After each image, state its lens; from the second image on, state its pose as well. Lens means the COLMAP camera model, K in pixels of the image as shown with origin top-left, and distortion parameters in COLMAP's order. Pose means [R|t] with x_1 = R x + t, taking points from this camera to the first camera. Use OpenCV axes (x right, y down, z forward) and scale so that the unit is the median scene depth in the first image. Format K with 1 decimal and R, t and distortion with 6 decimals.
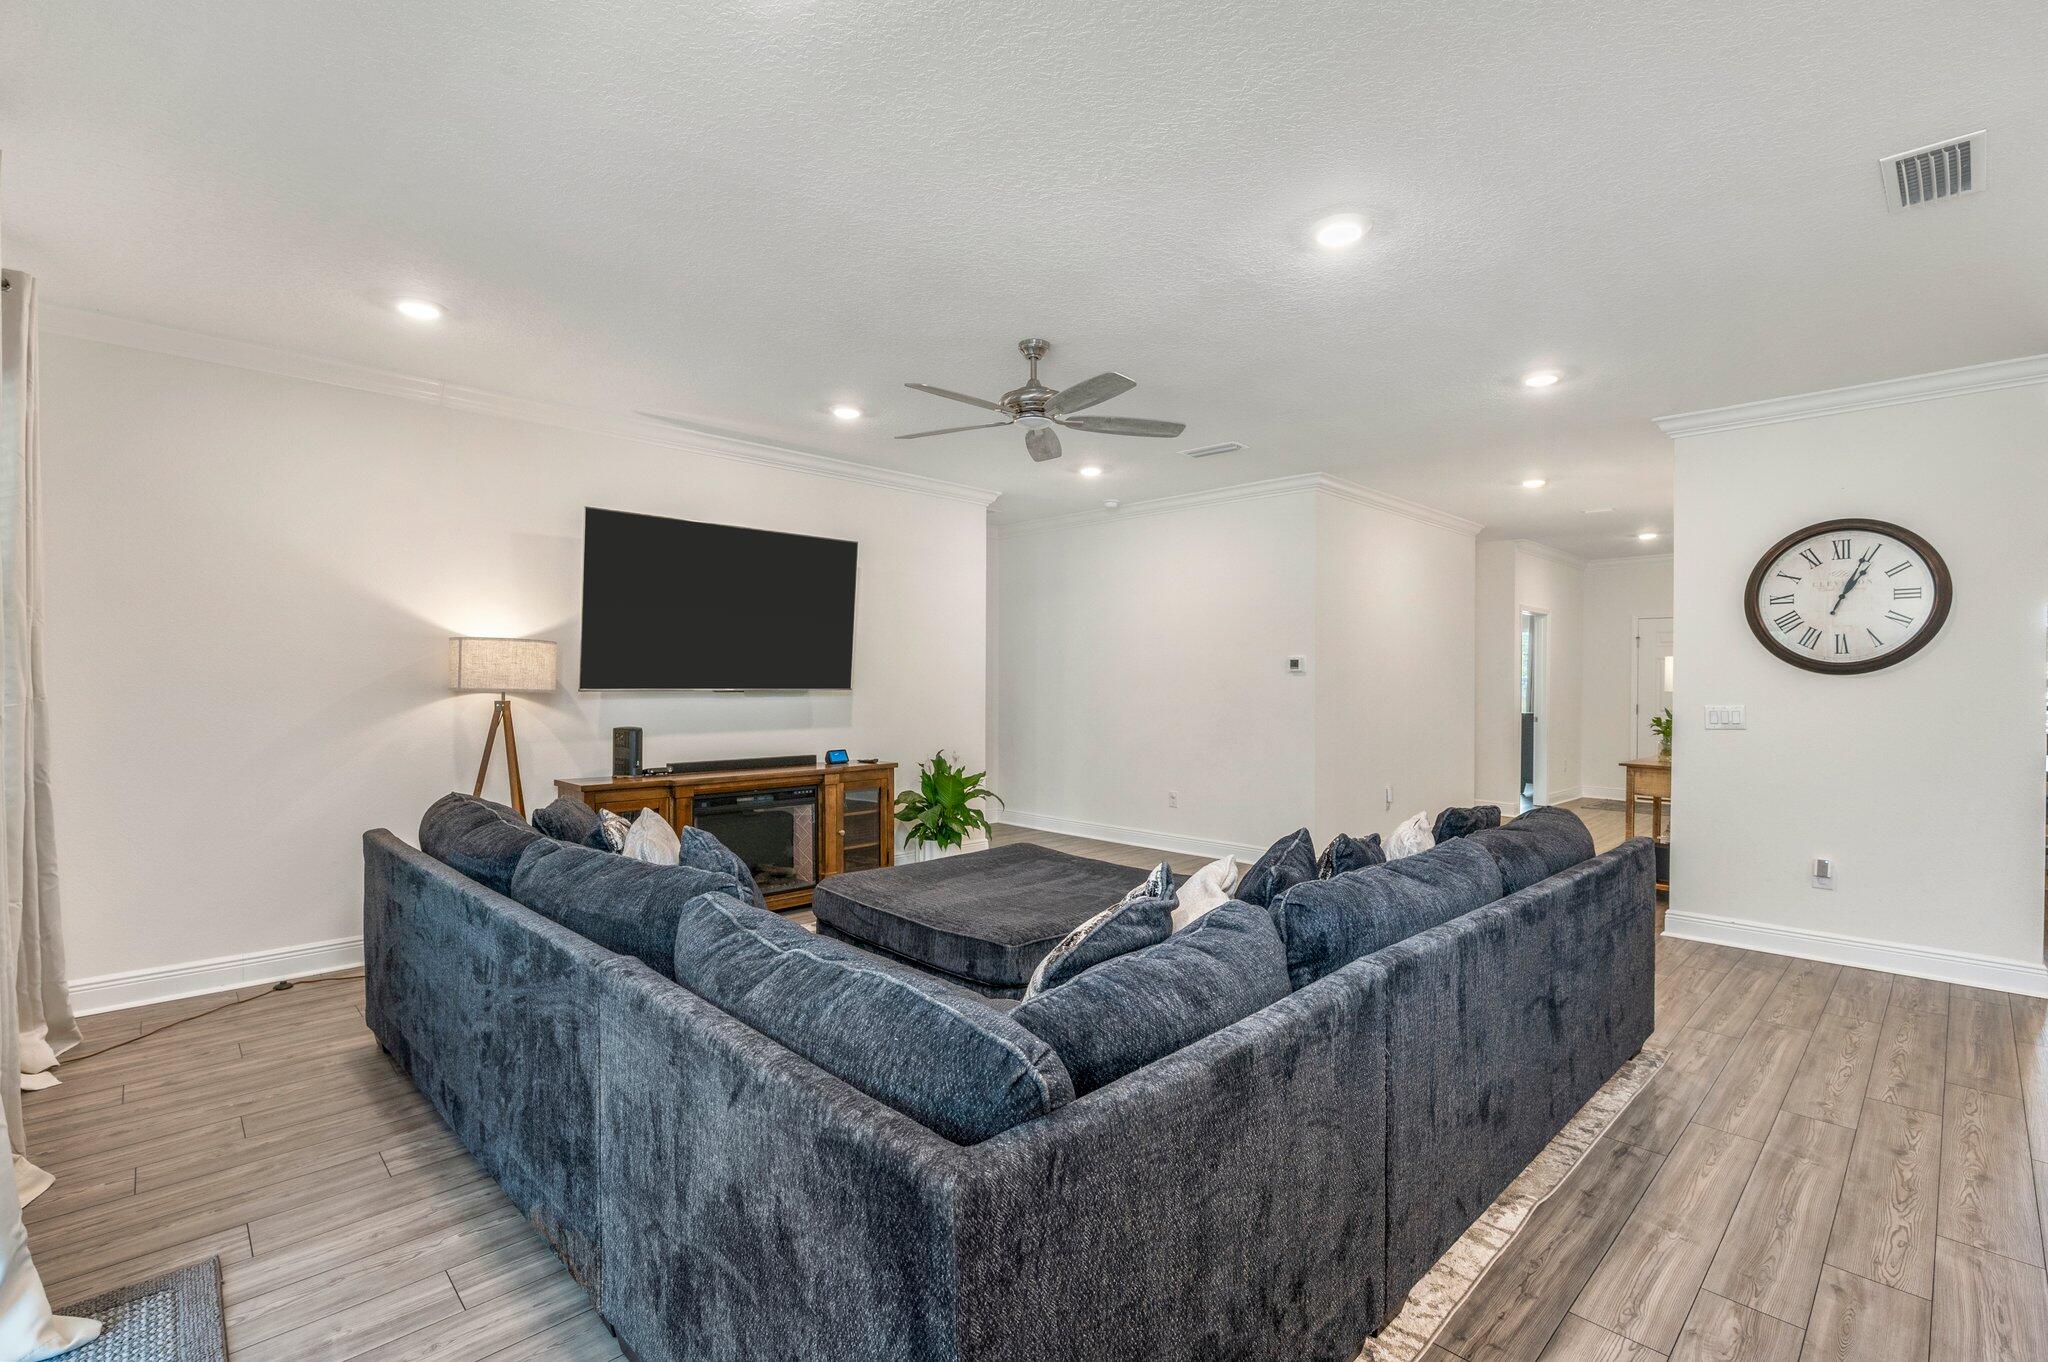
lens RADIAL K [[939.6, 0, 1016.0], [0, 939.6, 681.6], [0, 0, 1]] dist [-0.009597, 0.000360]
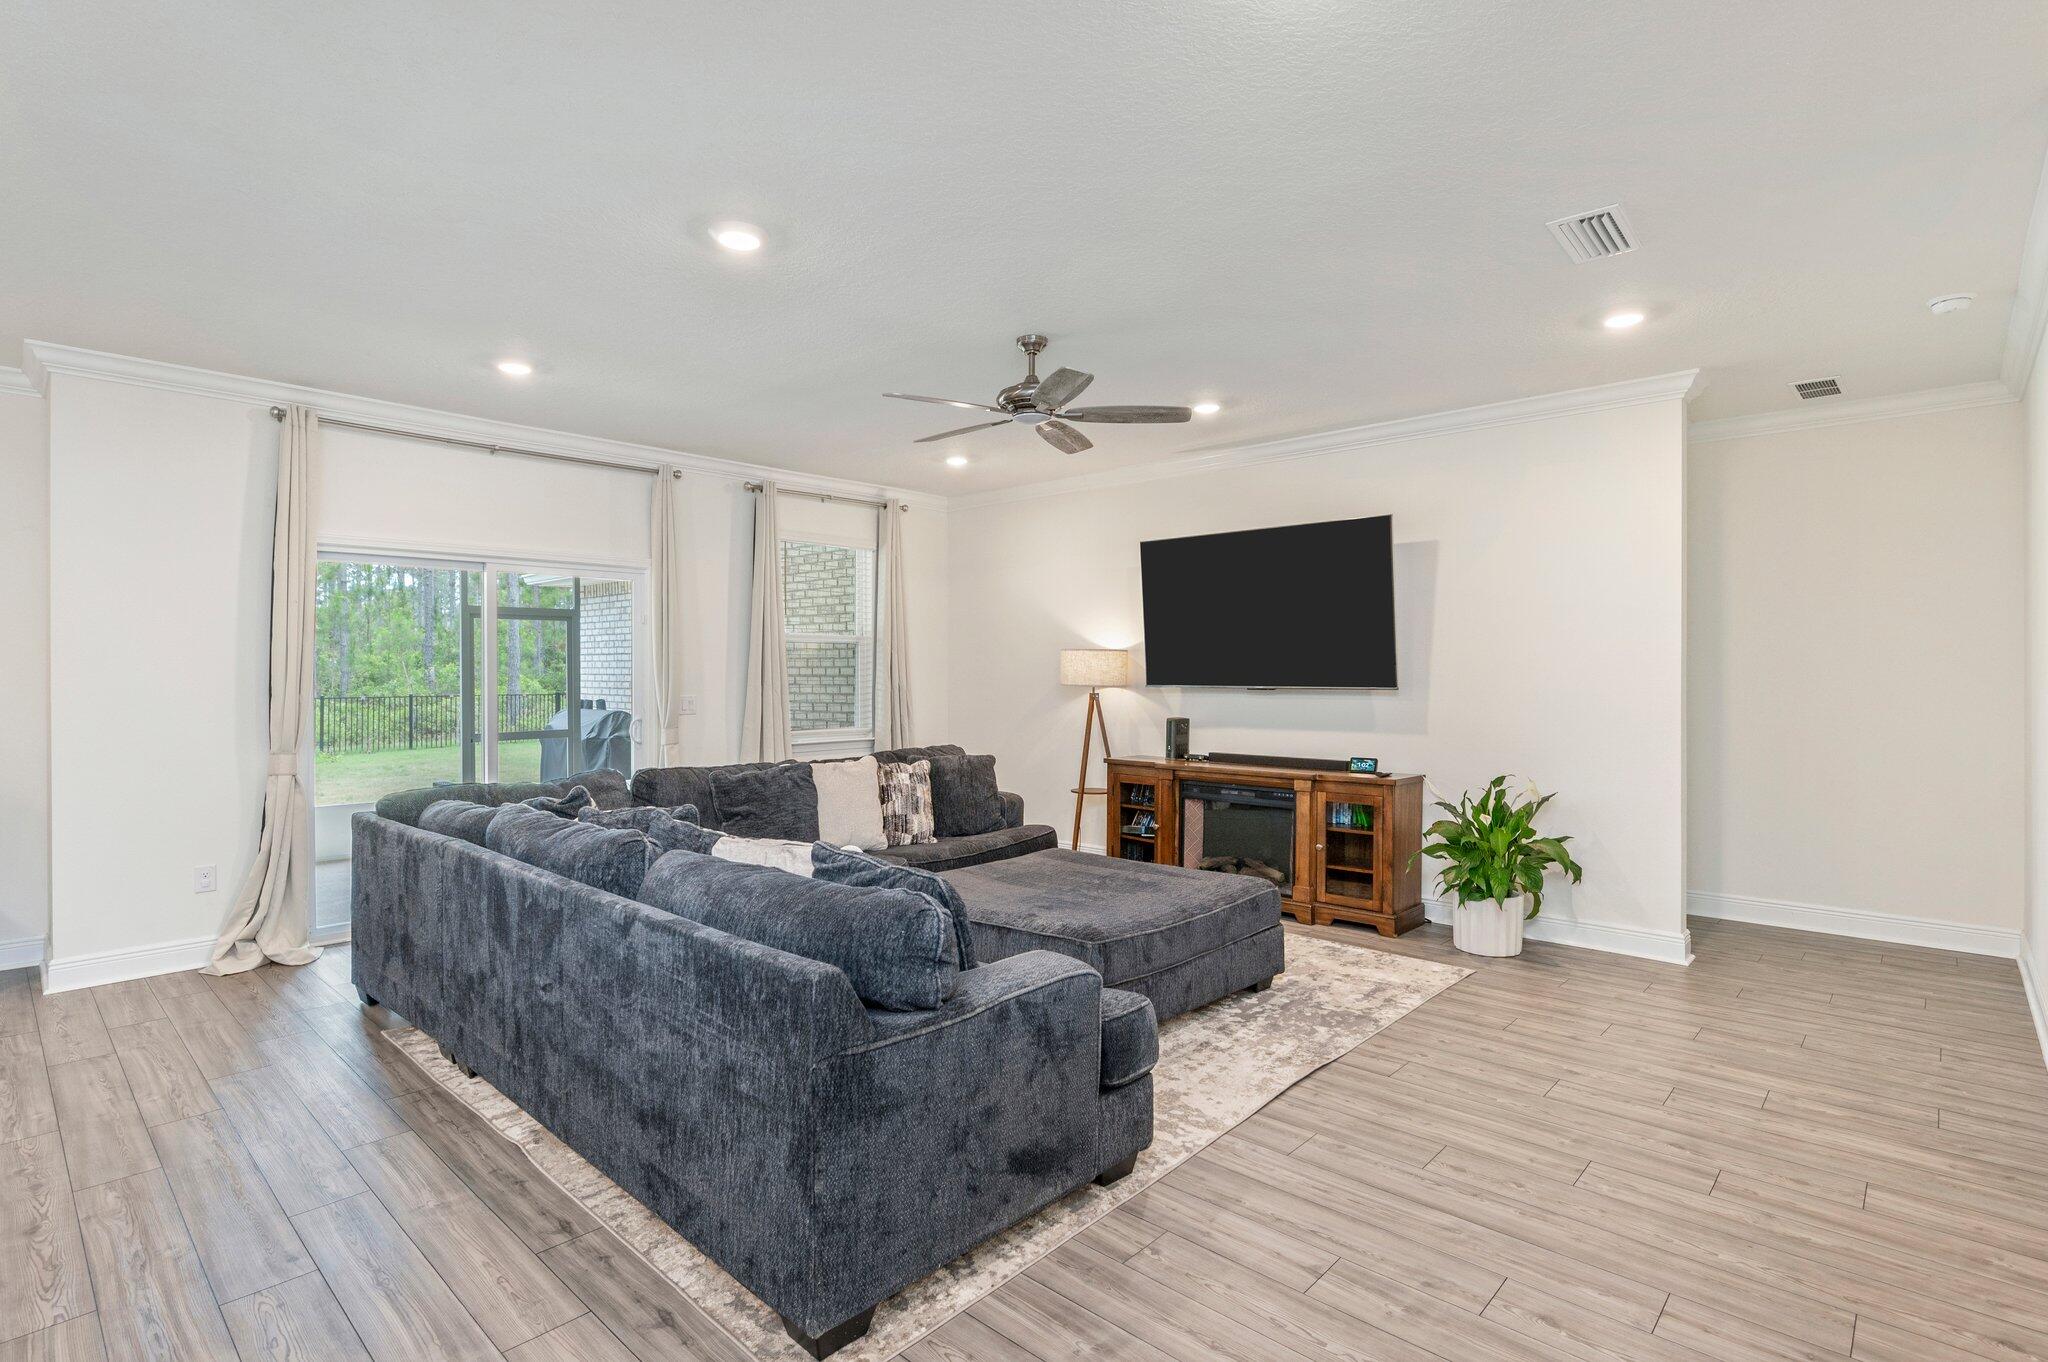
lens RADIAL K [[1000.2, 0, 1016.9], [0, 1000.2, 682.0], [0, 0, 1]] dist [-0.023376, -0.000464]
pose [[0.040419, -0.001698, -0.999181, 0.870874], [-0.003054, 0.999994, -0.001823, 0.005275], [0.999178, 0.003126, 0.040413, 0.764140]]
